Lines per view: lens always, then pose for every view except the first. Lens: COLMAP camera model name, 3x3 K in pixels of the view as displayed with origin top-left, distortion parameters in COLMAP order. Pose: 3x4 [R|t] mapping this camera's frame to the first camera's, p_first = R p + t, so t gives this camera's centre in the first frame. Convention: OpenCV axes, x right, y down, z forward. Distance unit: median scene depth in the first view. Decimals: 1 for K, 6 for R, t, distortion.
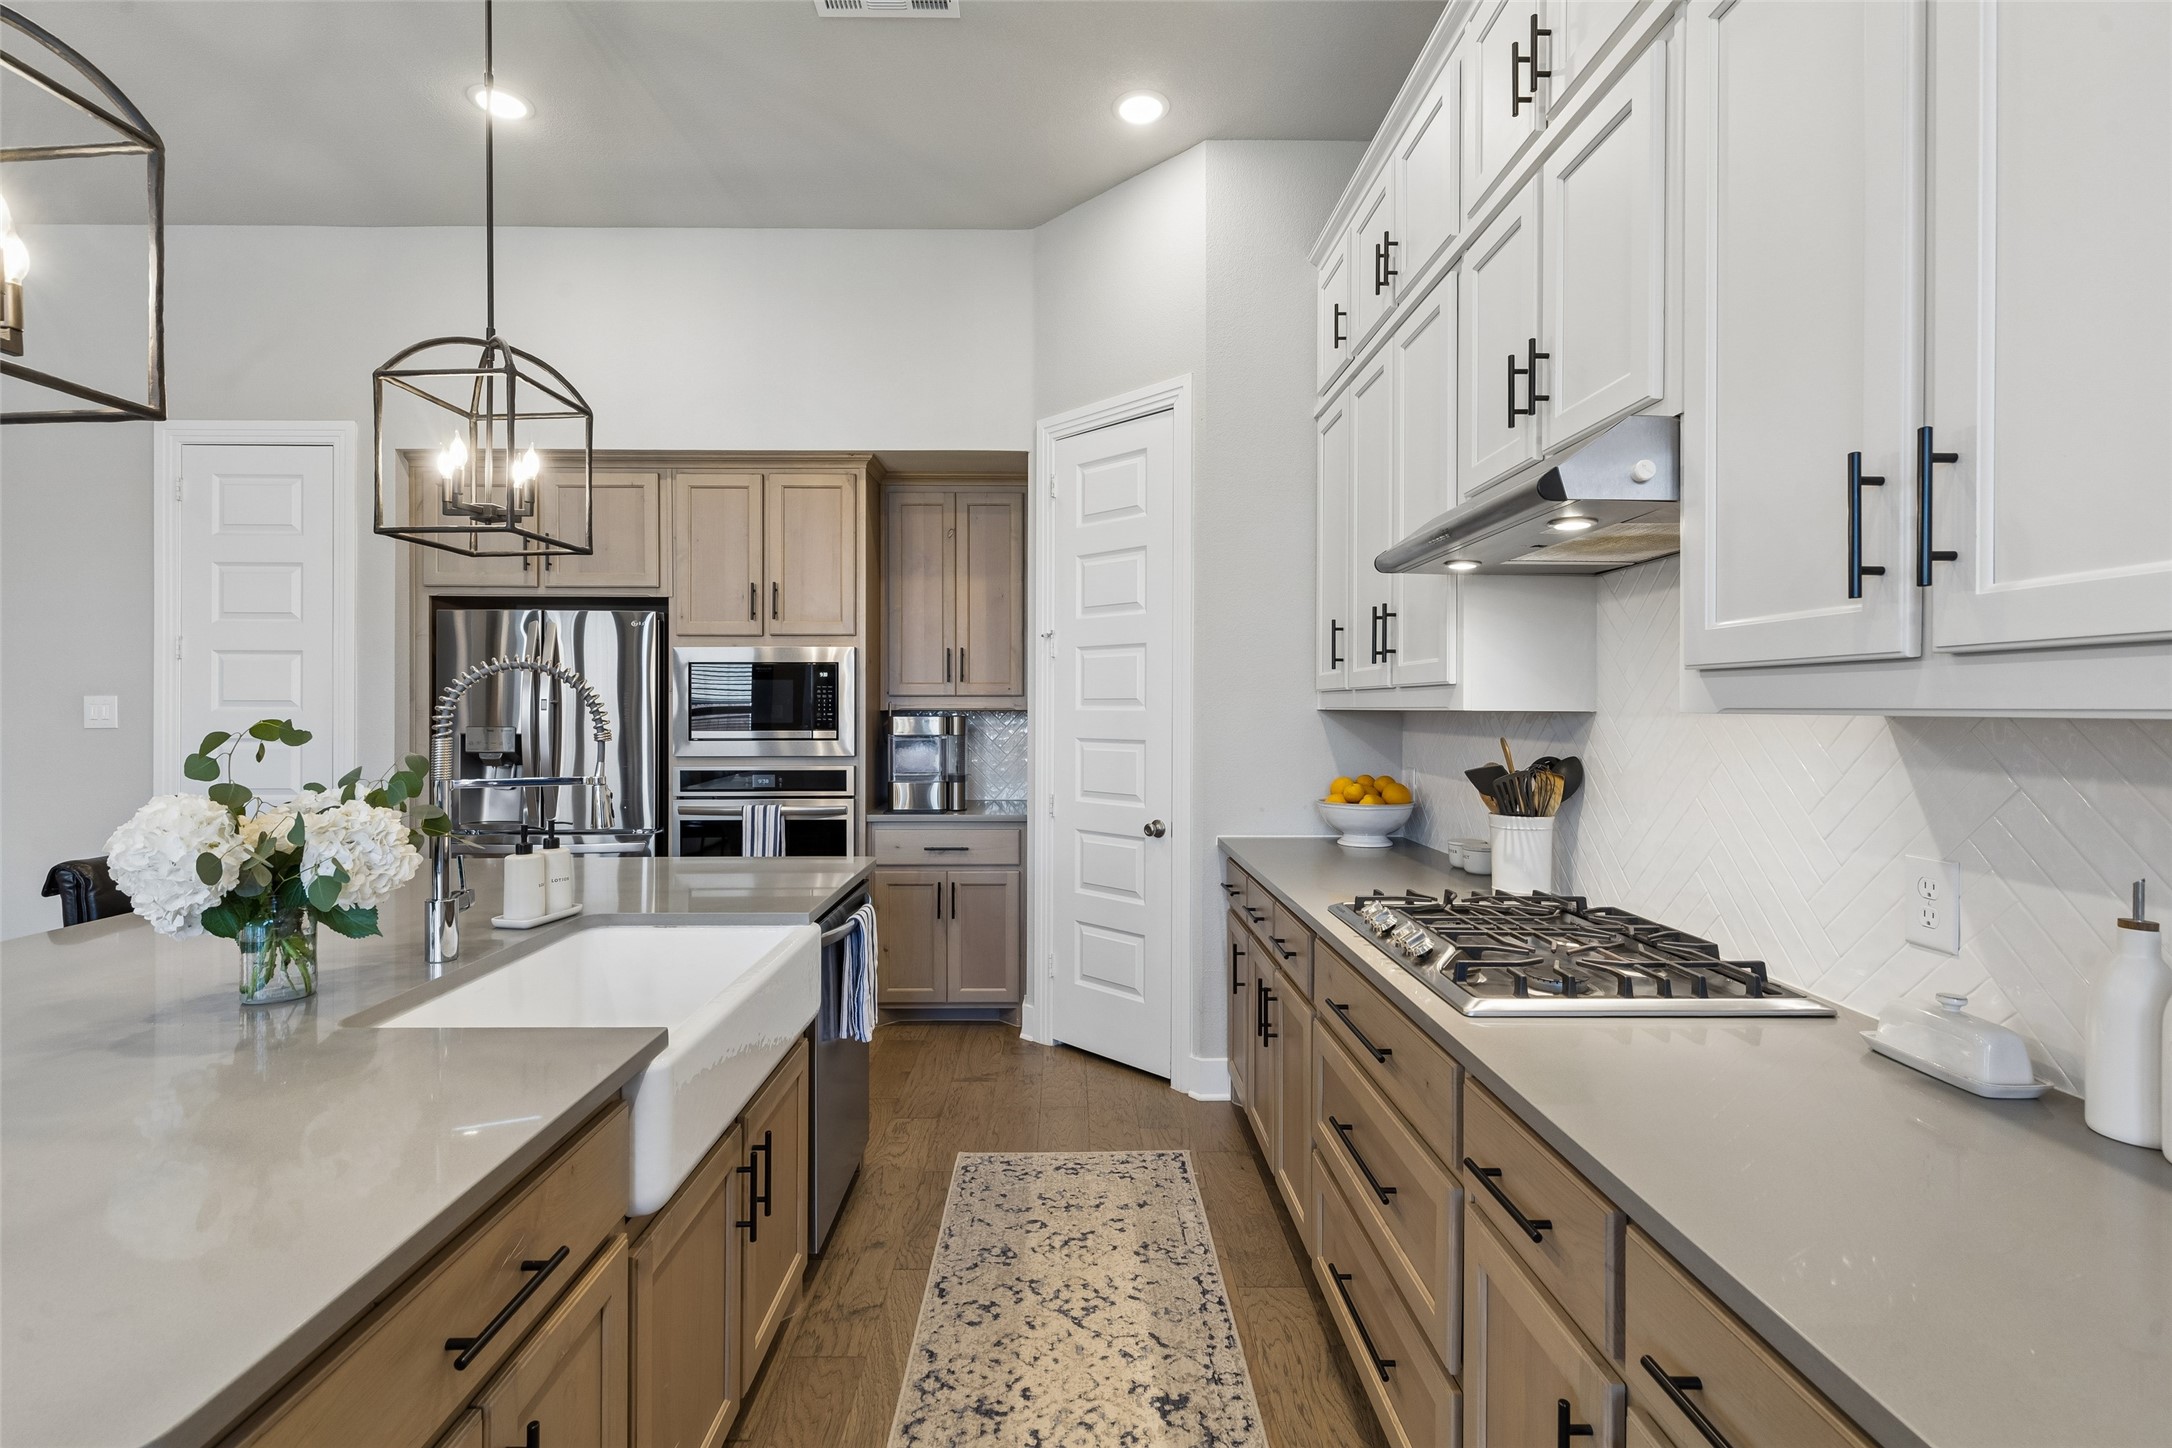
lens RADIAL K [[980.5, 0, 1079.2], [0, 980.5, 708.4], [0, 0, 1]] dist [0.006344, -0.001459]
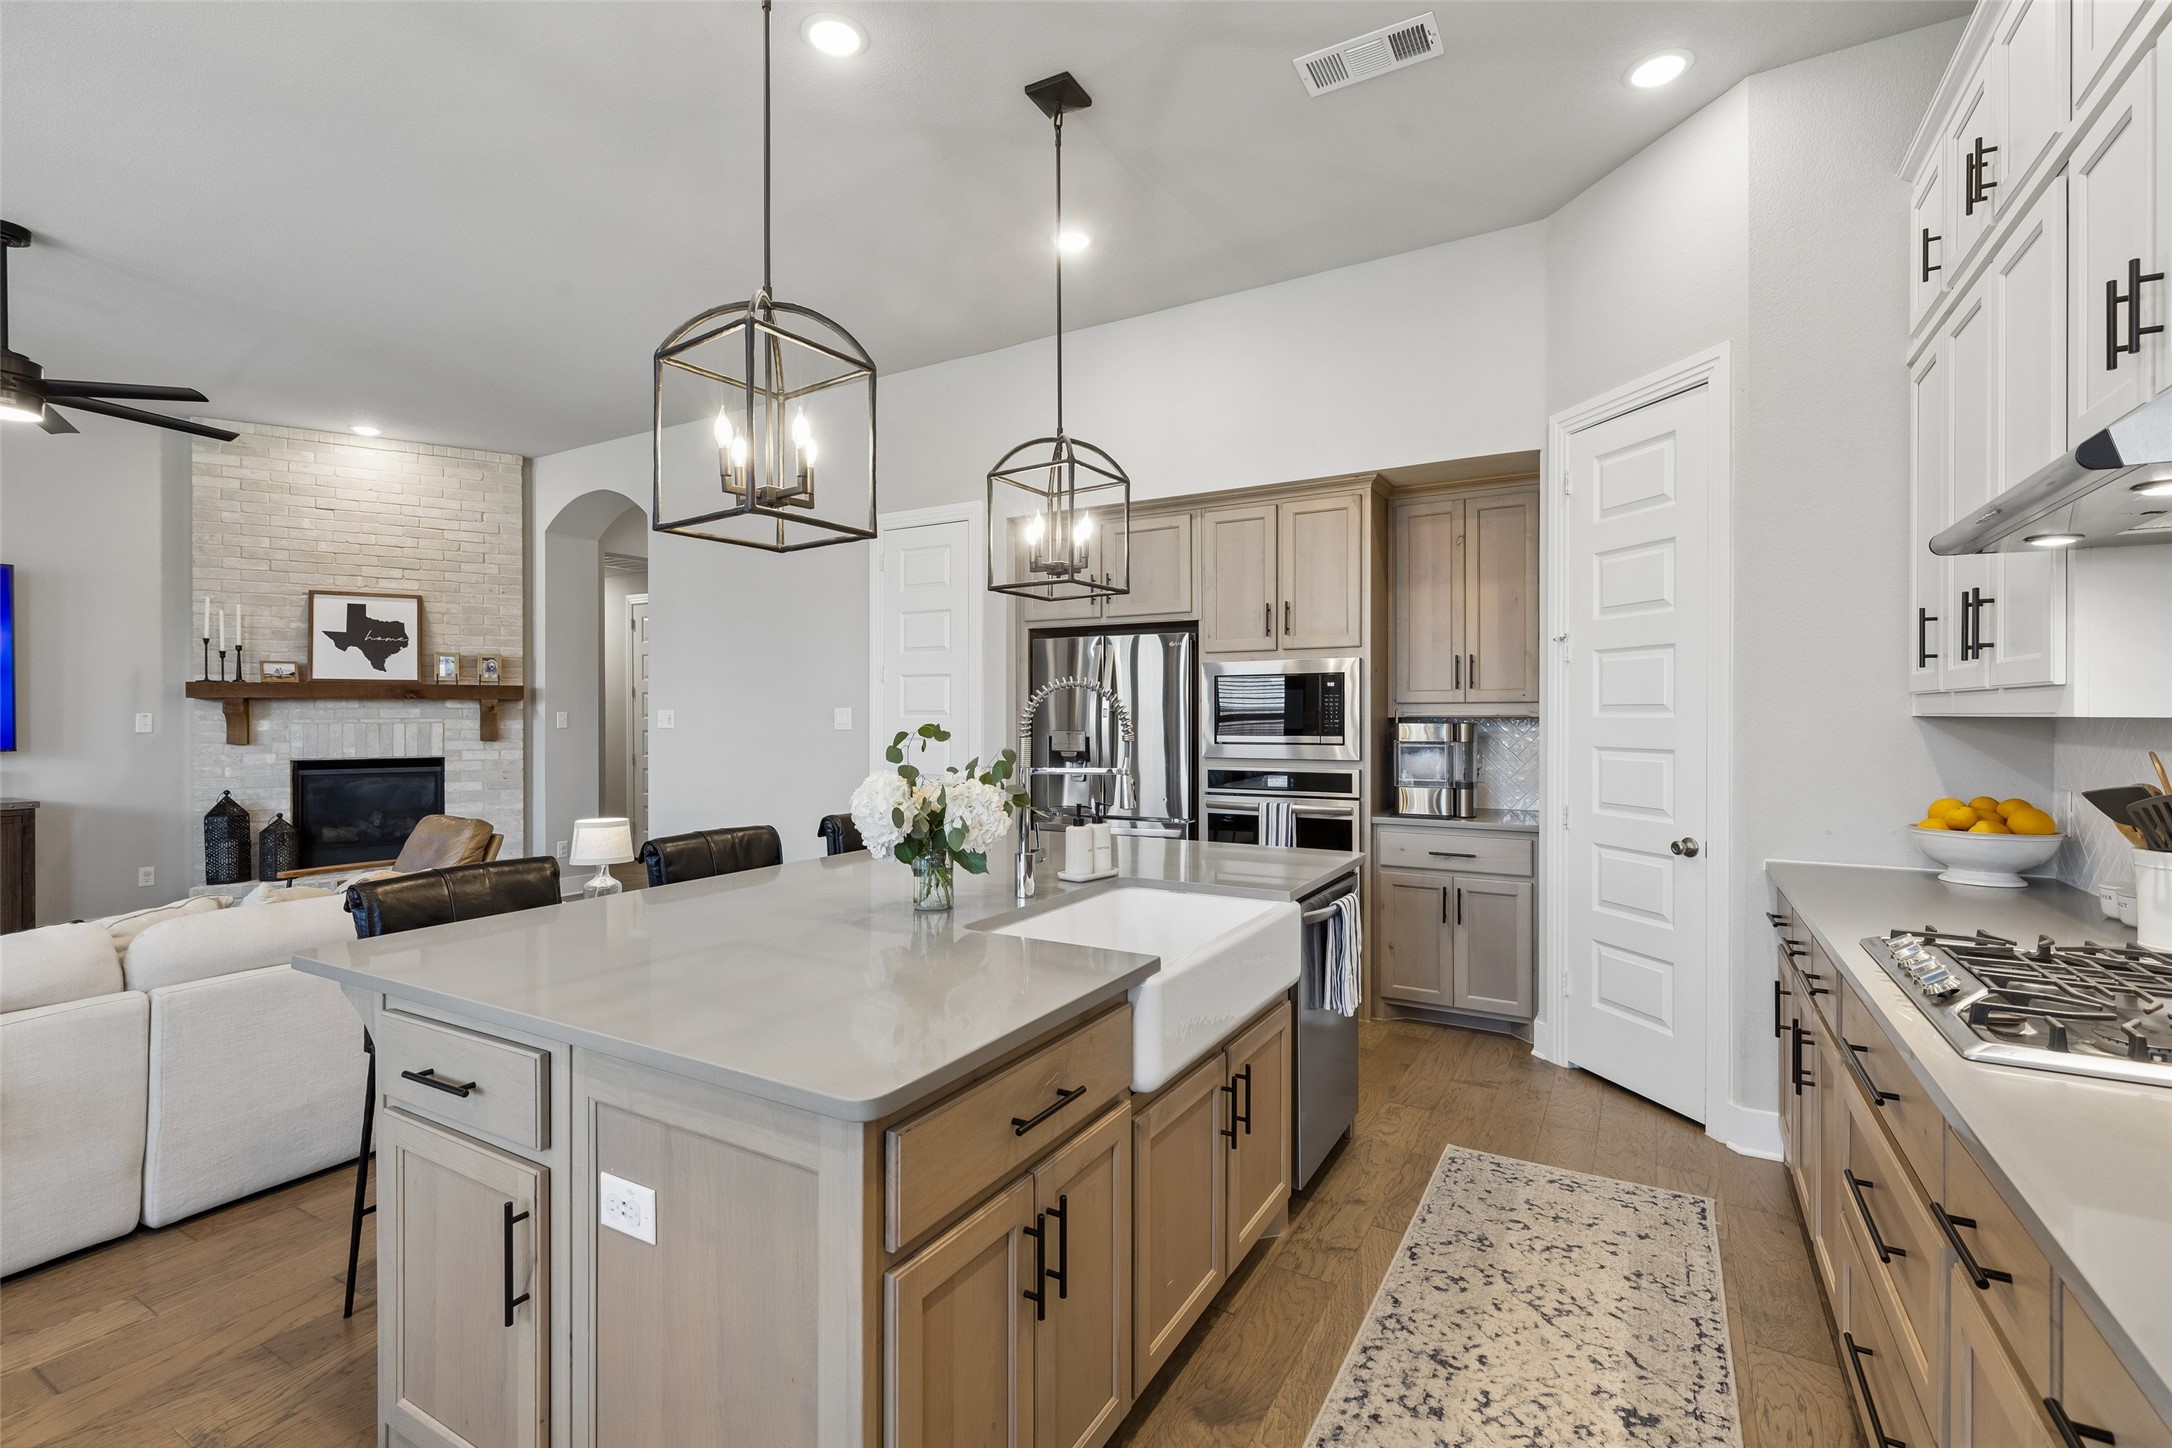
lens RADIAL K [[979.0, 0, 1074.4], [0, 979.0, 717.0], [0, 0, 1]] dist [0.003979, -0.000411]
pose [[0.853948, -0.001043, -0.520357, 0.083529], [0.001775, 0.999998, 0.000909, 0.000003], [0.520355, -0.001700, 0.853949, -0.092170]]
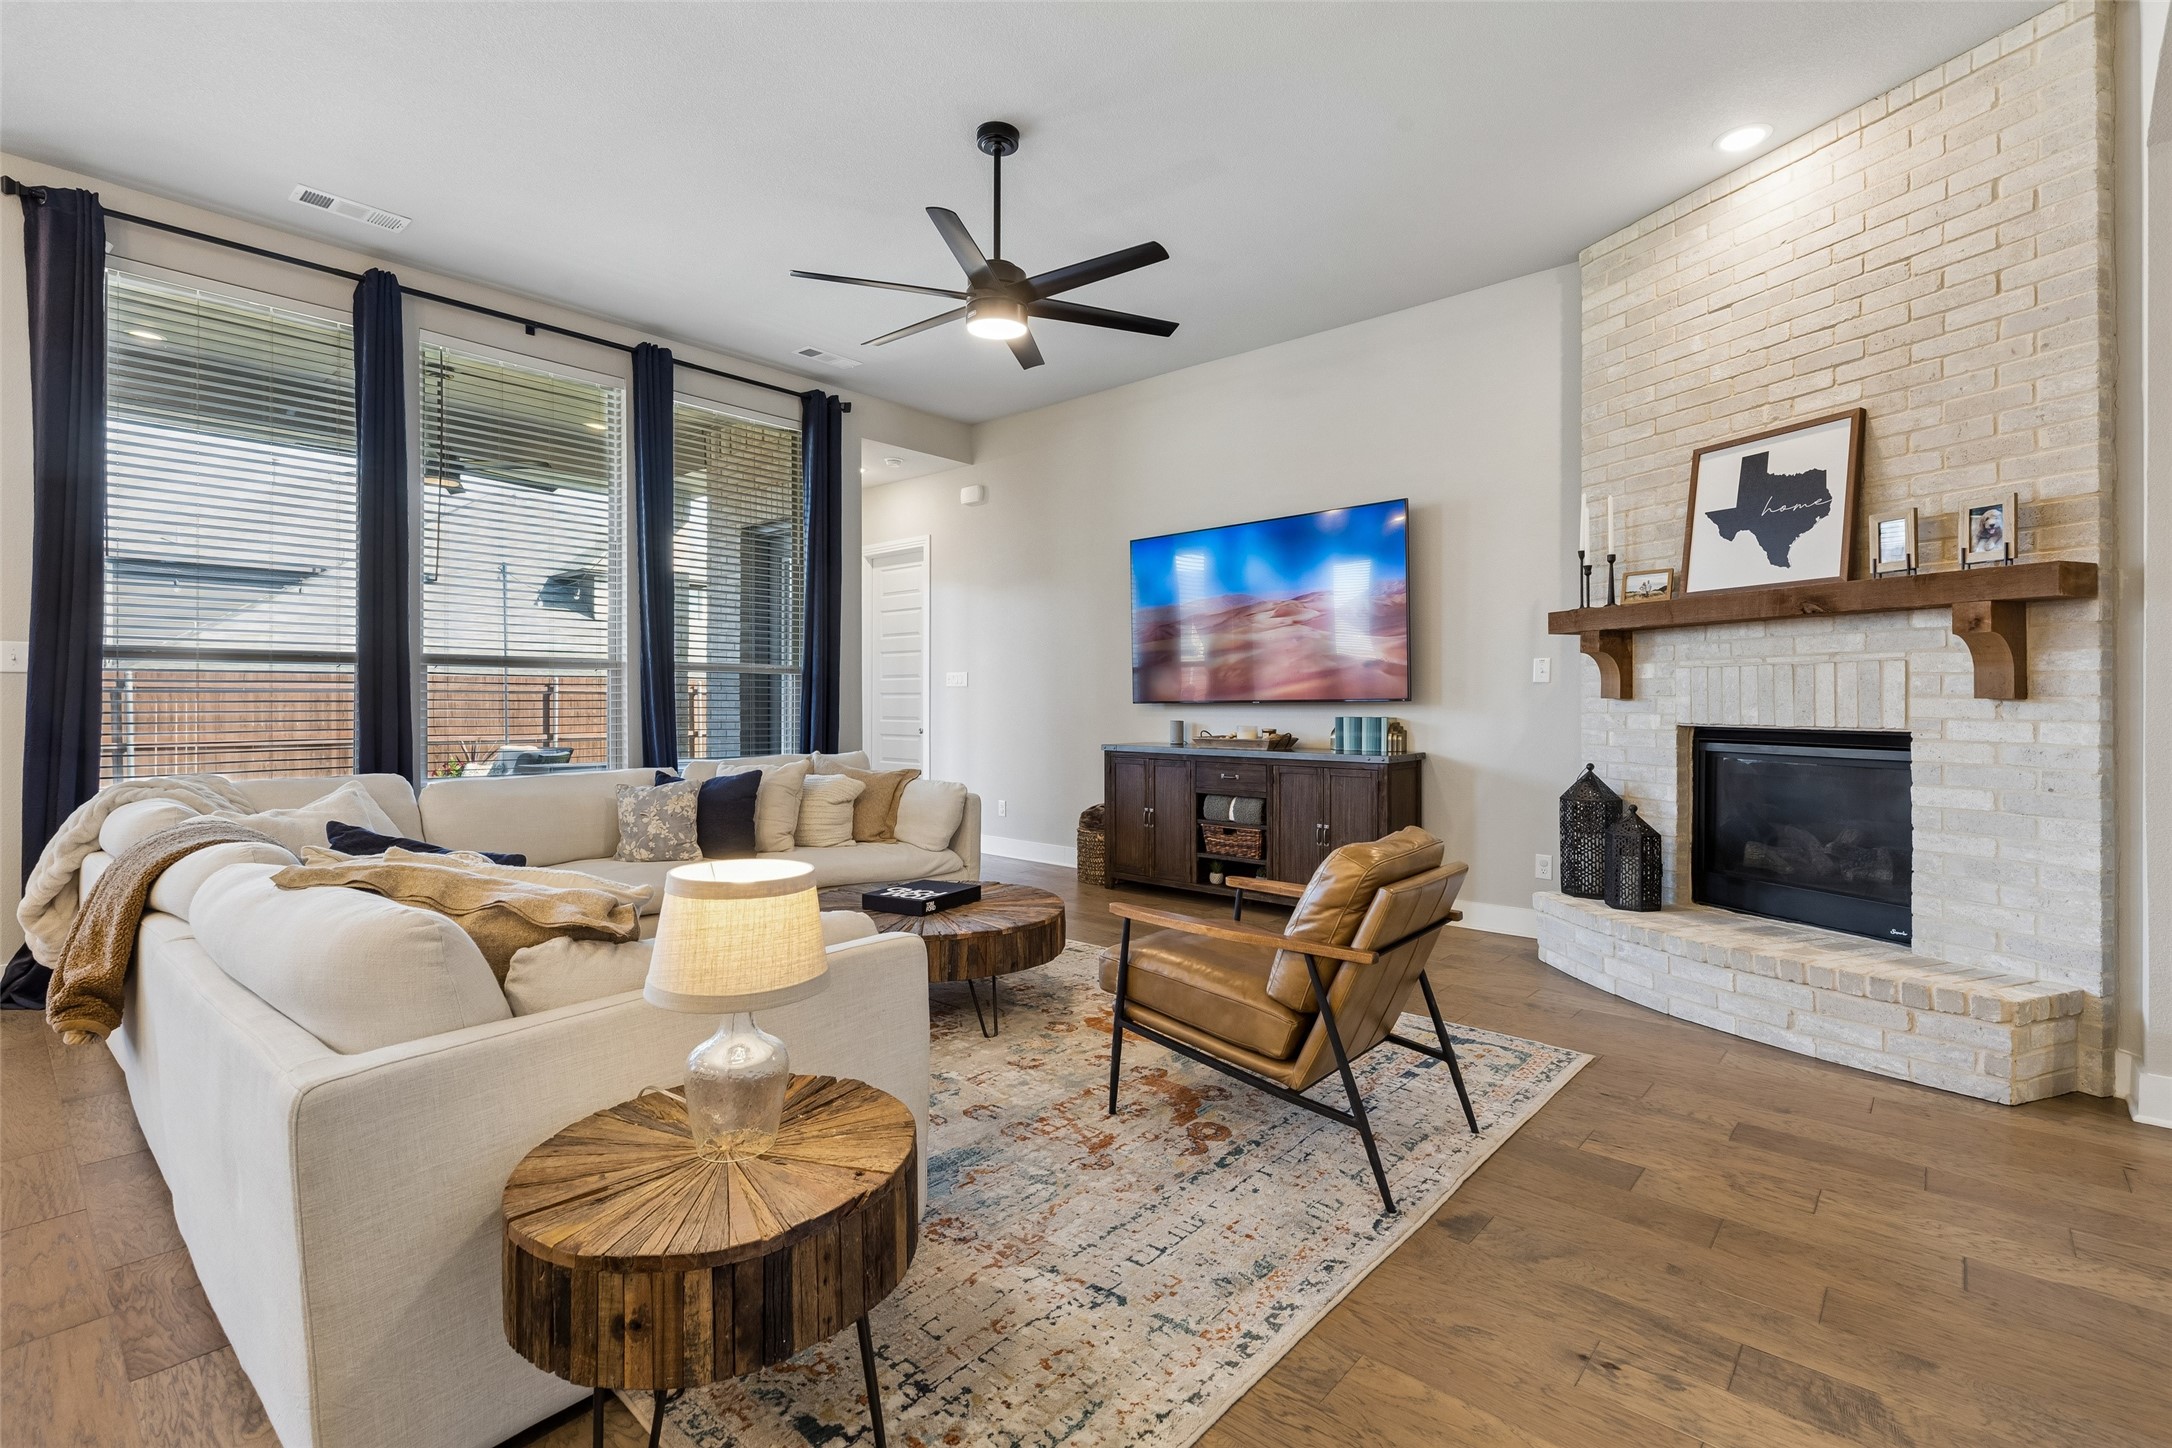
lens RADIAL K [[988.5, 0, 1072.0], [0, 988.5, 695.0], [0, 0, 1]] dist [0.002528, -0.000023]
pose [[-0.675476, -0.004255, -0.737369, -1.008918], [-0.002598, 0.999991, -0.003391, 0.063515], [0.737377, -0.000374, -0.675481, 1.271252]]
